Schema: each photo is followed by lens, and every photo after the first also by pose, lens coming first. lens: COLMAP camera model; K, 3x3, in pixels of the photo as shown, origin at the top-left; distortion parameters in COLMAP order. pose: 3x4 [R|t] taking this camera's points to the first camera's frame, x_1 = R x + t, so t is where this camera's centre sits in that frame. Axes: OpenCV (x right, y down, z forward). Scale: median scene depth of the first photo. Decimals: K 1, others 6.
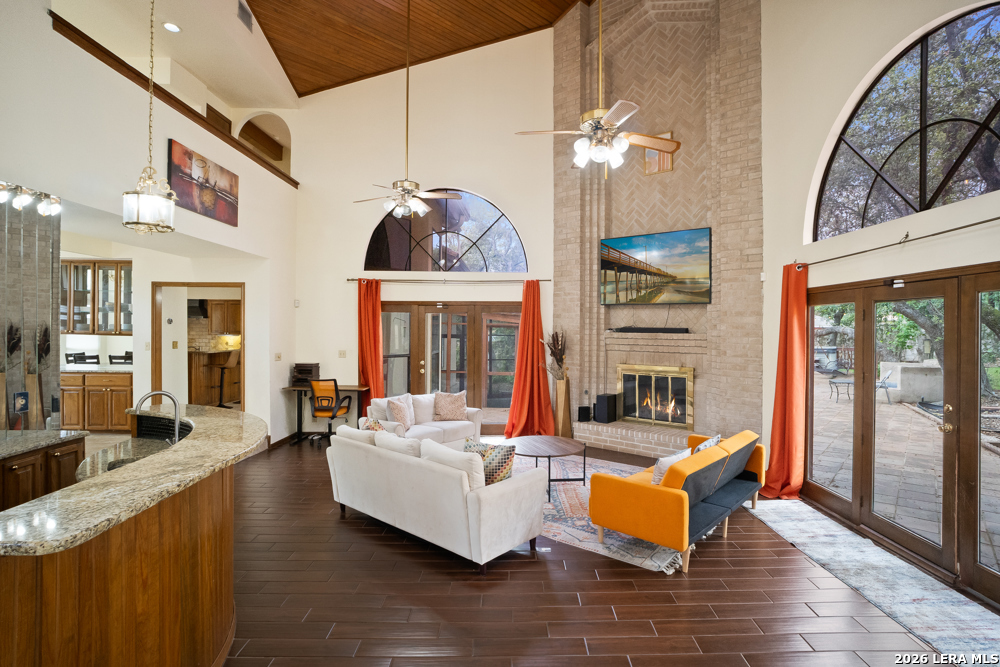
lens RADIAL K [[524.4, 0, 519.8], [0, 524.4, 342.8], [0, 0, 1]] dist [-0.004051, 0.000649]
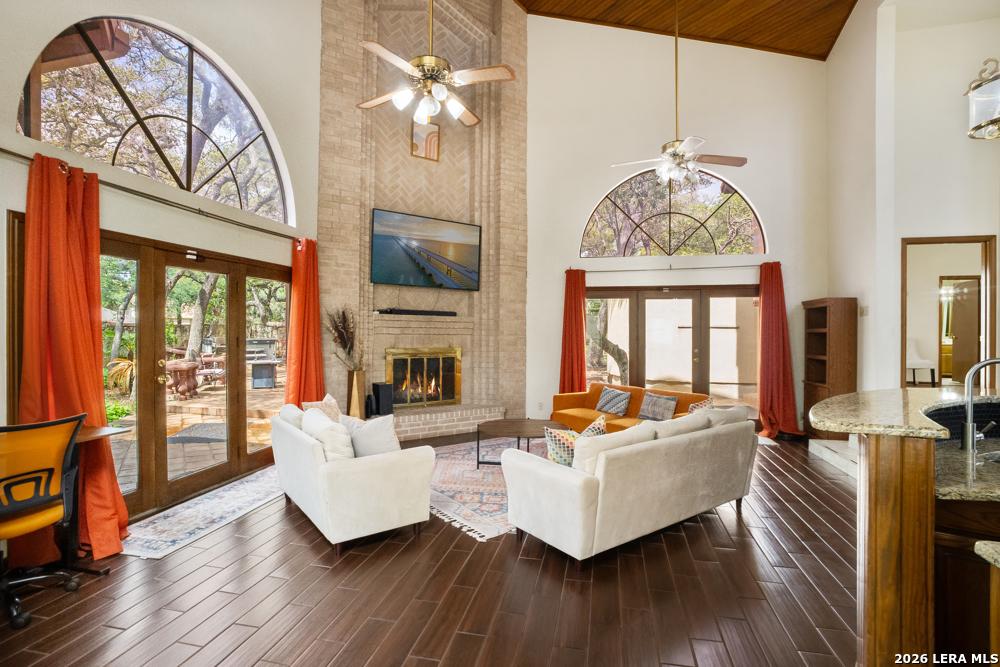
lens RADIAL K [[488.1, 0, 506.0], [0, 488.1, 337.8], [0, 0, 1]] dist [-0.024072, 0.002810]
pose [[0.241662, -0.015353, 0.970239, -0.635765], [0.019368, 0.999752, 0.010996, 0.017149], [-0.970167, 0.016135, 0.241900, 0.637550]]
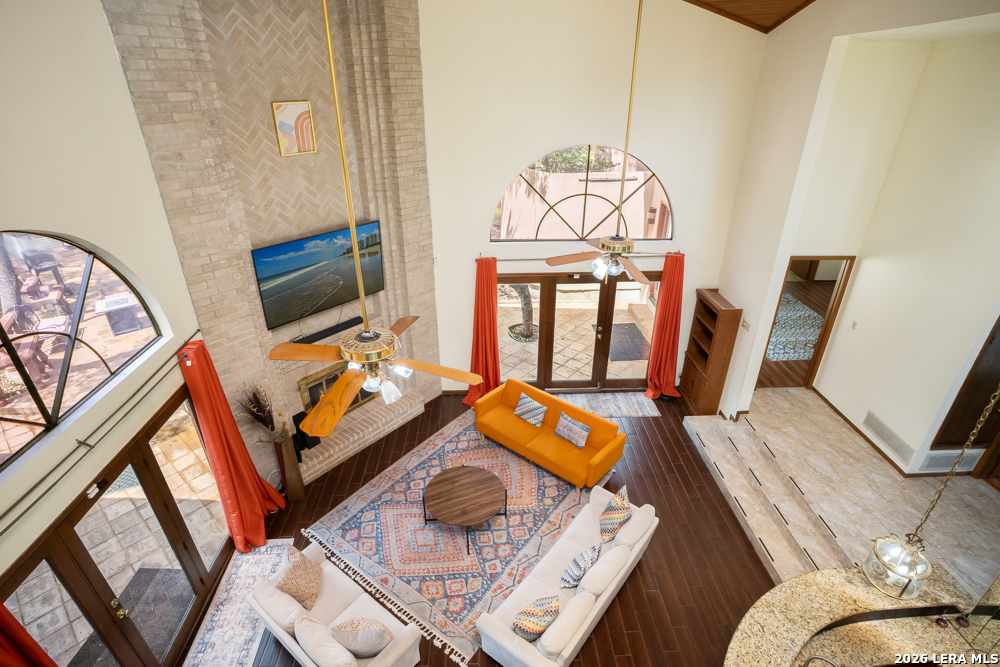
lens RADIAL K [[488.1, 0, 498.8], [0, 488.1, 333.1], [0, 0, 1]] dist [-0.024072, 0.002810]
pose [[-0.018560, -0.481541, 0.876227, -0.523750], [0.018078, 0.876073, 0.481839, -0.443899], [-0.999664, 0.024783, -0.007555, 0.726576]]
